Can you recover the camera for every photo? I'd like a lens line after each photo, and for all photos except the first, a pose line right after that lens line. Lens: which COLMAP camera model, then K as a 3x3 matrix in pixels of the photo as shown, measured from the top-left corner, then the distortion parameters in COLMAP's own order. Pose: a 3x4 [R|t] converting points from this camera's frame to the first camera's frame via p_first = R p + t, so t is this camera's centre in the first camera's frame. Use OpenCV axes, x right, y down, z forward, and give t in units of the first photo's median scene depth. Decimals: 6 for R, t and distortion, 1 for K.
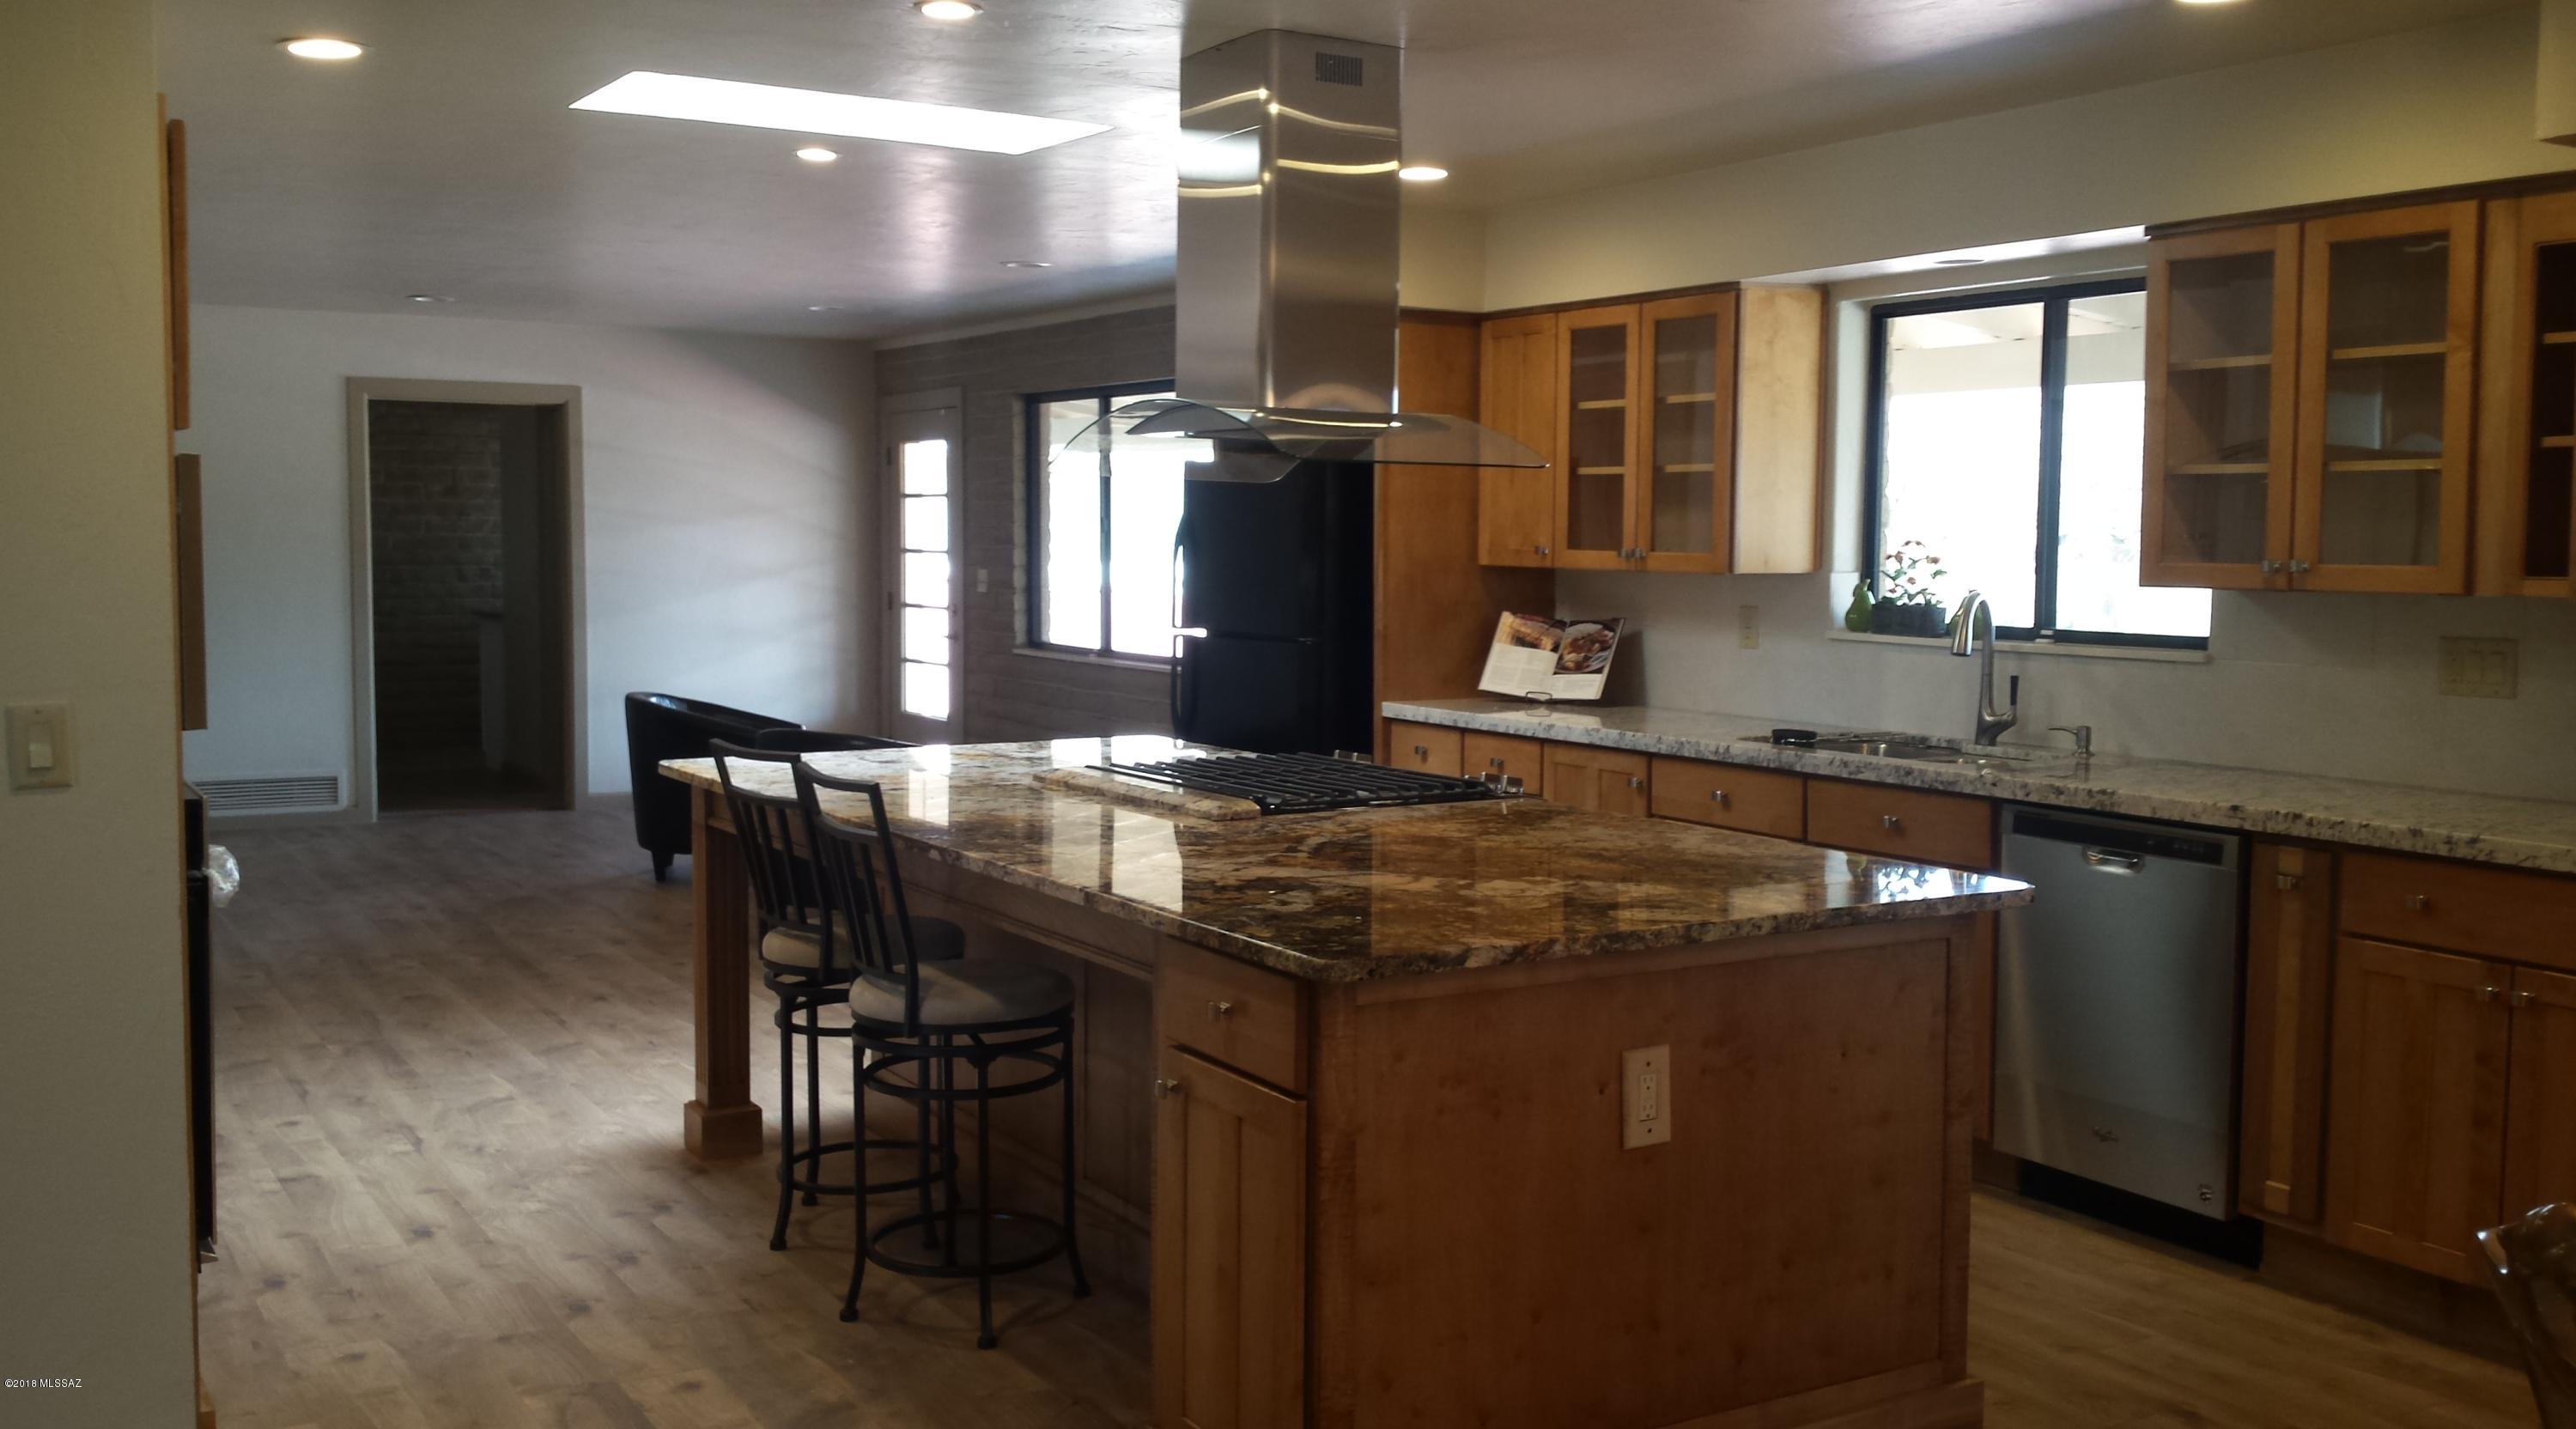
lens RADIAL K [[2339.1, 0, 1288.0], [0, 2339.1, 714.7], [0, 0, 1]] dist [0.013370, 0.000000]
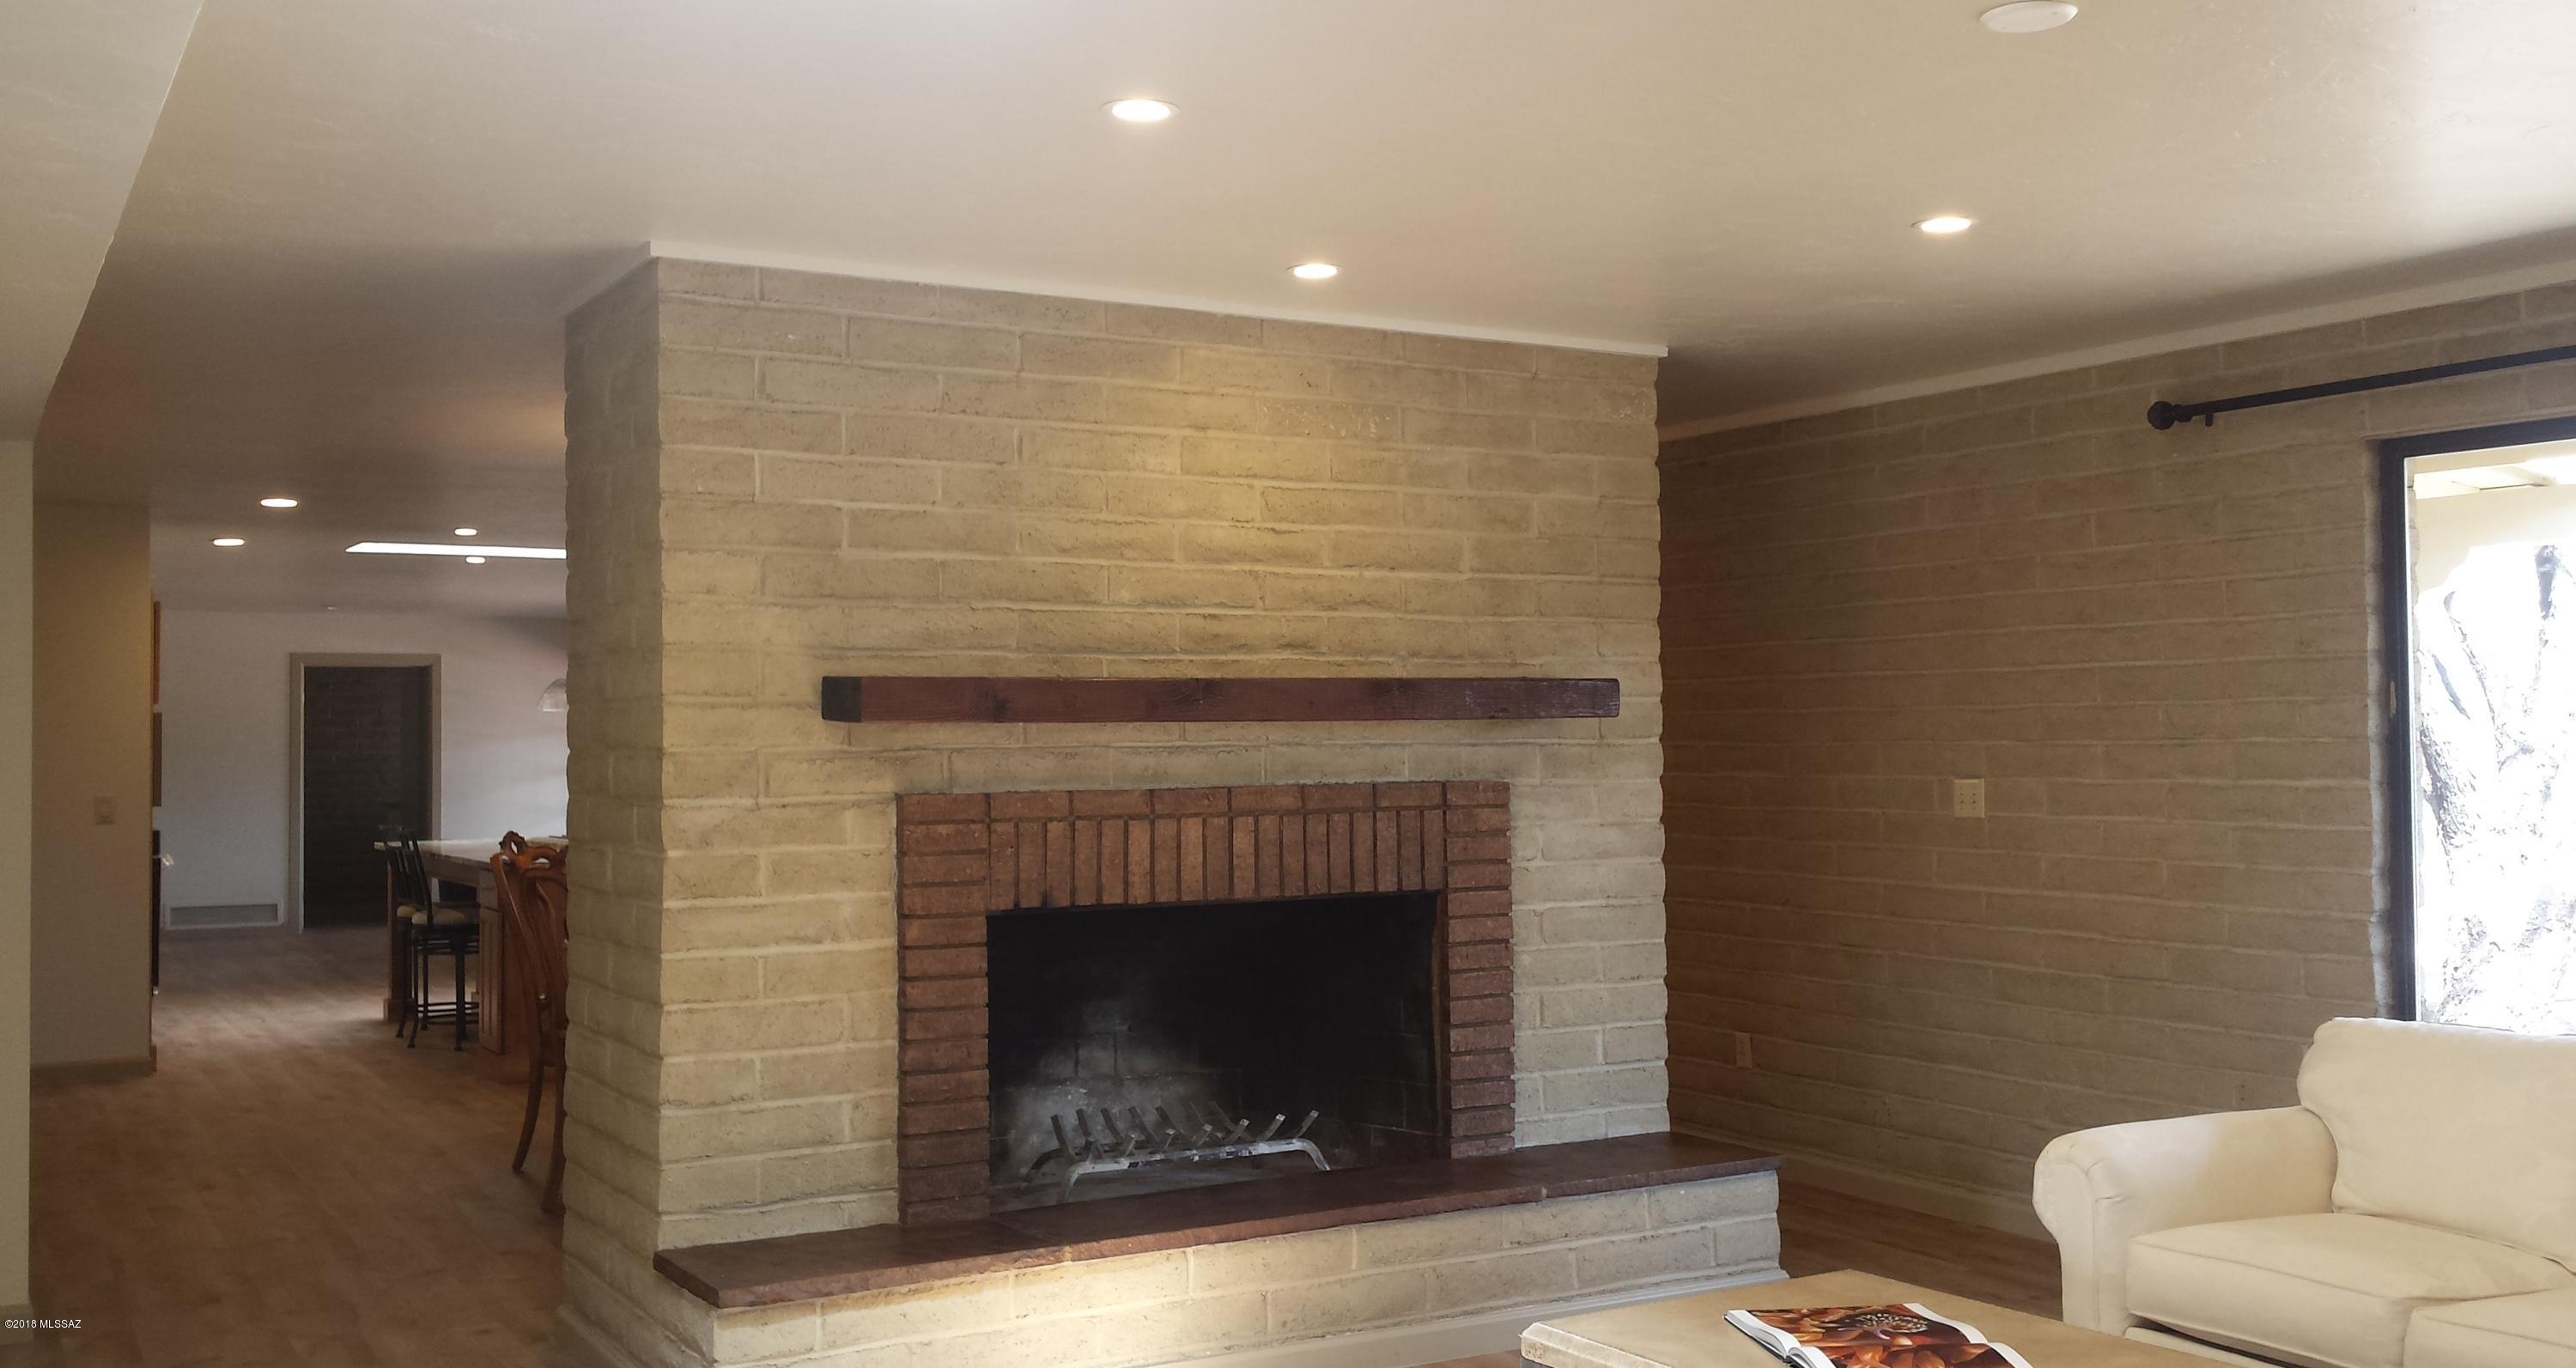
lens RADIAL K [[2401.2, 0, 1286.1], [0, 2401.2, 680.3], [0, 0, 1]] dist [-0.003409, 0.000000]
pose [[0.999527, -0.019797, -0.023521, 0.321131], [0.017196, 0.994210, -0.106067, 0.060791], [0.025485, 0.105612, 0.994081, -0.618334]]
